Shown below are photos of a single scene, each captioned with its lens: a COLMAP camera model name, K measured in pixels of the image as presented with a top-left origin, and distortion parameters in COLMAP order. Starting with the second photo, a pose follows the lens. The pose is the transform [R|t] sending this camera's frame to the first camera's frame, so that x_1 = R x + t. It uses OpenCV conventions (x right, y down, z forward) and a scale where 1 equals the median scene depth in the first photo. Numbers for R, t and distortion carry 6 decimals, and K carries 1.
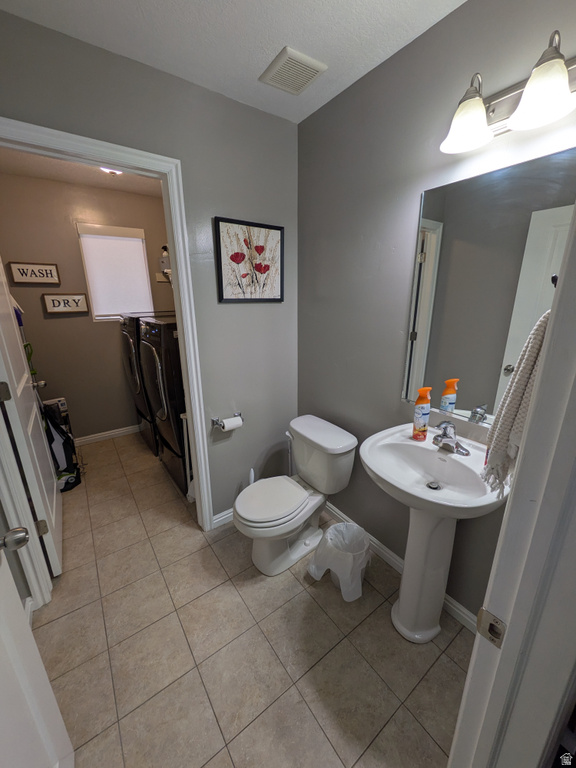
lens RADIAL K [[305.7, 0, 288.6], [0, 305.7, 383.6], [0, 0, 1]] dist [-0.000574, 0.000053]
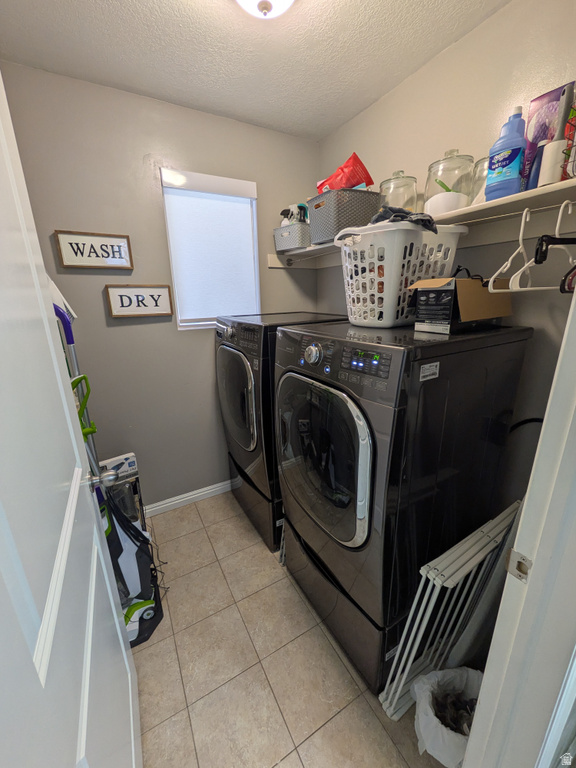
lens RADIAL K [[305.7, 0, 289.4], [0, 305.7, 384.4], [0, 0, 1]] dist [-0.000574, 0.000053]
pose [[0.993893, 0.019633, -0.108590, -0.375354], [-0.020070, 0.999794, -0.002928, -0.103606], [0.108511, 0.005089, 0.994082, 0.439321]]
